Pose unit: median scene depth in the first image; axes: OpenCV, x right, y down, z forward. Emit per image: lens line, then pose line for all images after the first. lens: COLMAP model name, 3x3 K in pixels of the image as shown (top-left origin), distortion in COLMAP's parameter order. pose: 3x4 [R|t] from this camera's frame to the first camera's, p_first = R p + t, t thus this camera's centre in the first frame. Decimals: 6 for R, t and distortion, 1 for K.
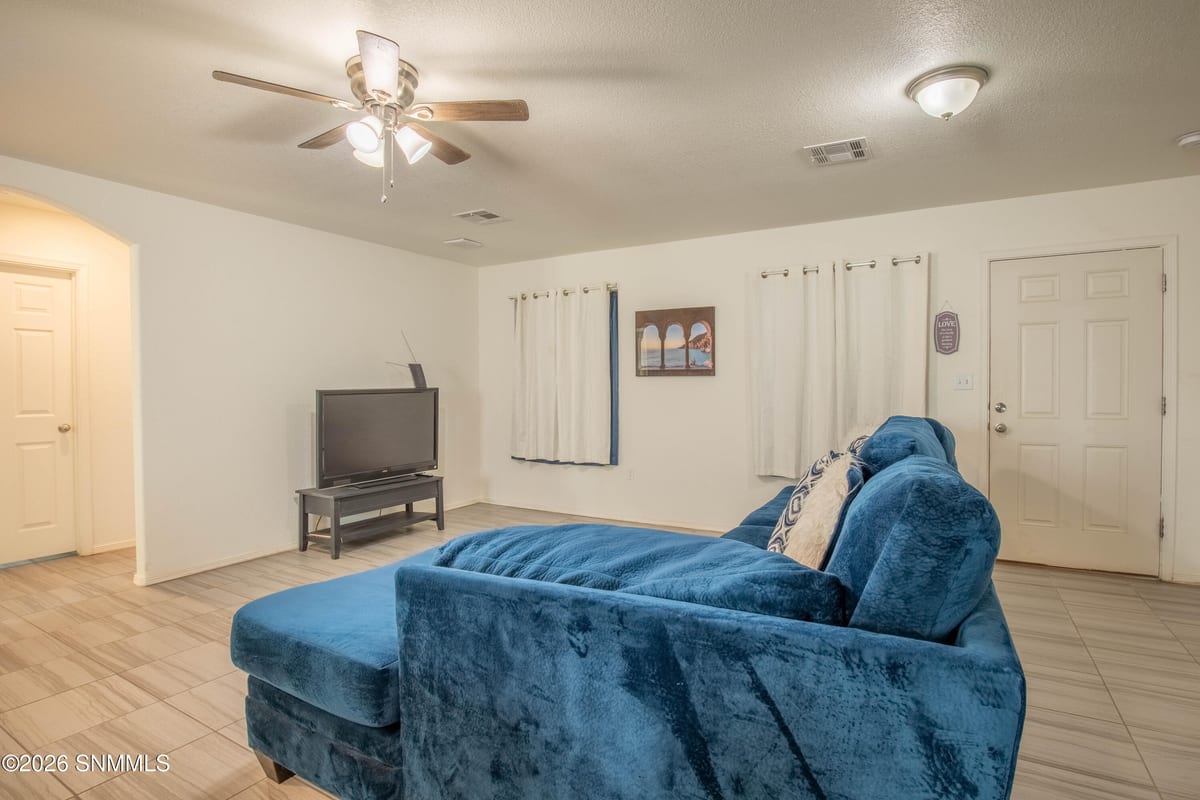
lens RADIAL K [[591.3, 0, 604.7], [0, 591.3, 394.5], [0, 0, 1]] dist [-0.038172, 0.005534]
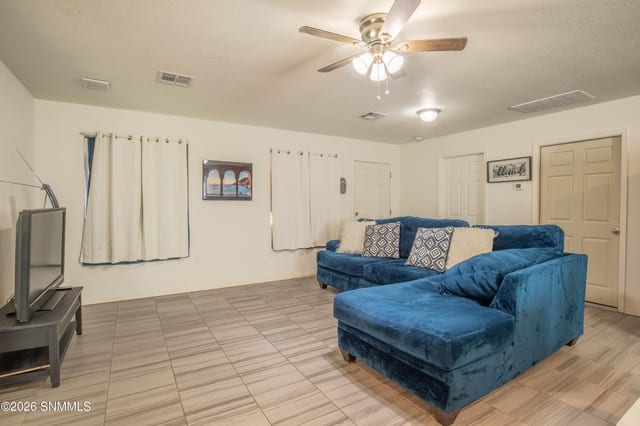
lens RADIAL K [[315.4, 0, 322.9], [0, 315.4, 211.1], [0, 0, 1]] dist [-0.038172, 0.005534]
pose [[0.486218, -0.013720, 0.873730, -0.648166], [0.012880, 0.999881, 0.008534, -0.004499], [-0.873743, 0.007105, 0.486336, 0.357378]]
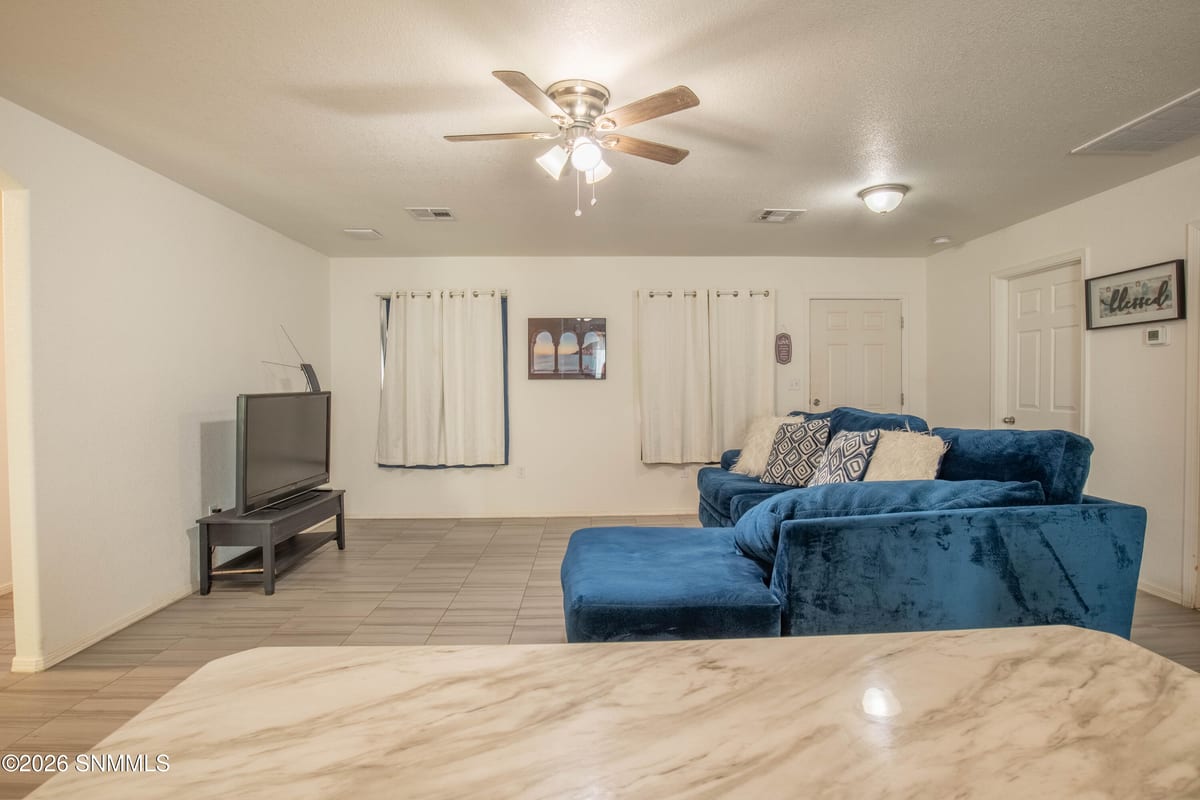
lens RADIAL K [[591.3, 0, 607.0], [0, 591.3, 395.1], [0, 0, 1]] dist [-0.038172, 0.005534]
pose [[0.853451, -0.009728, 0.521082, -0.457078], [0.012576, 0.999919, -0.001929, 0.001507], [-0.521022, 0.008200, 0.853504, 0.027945]]
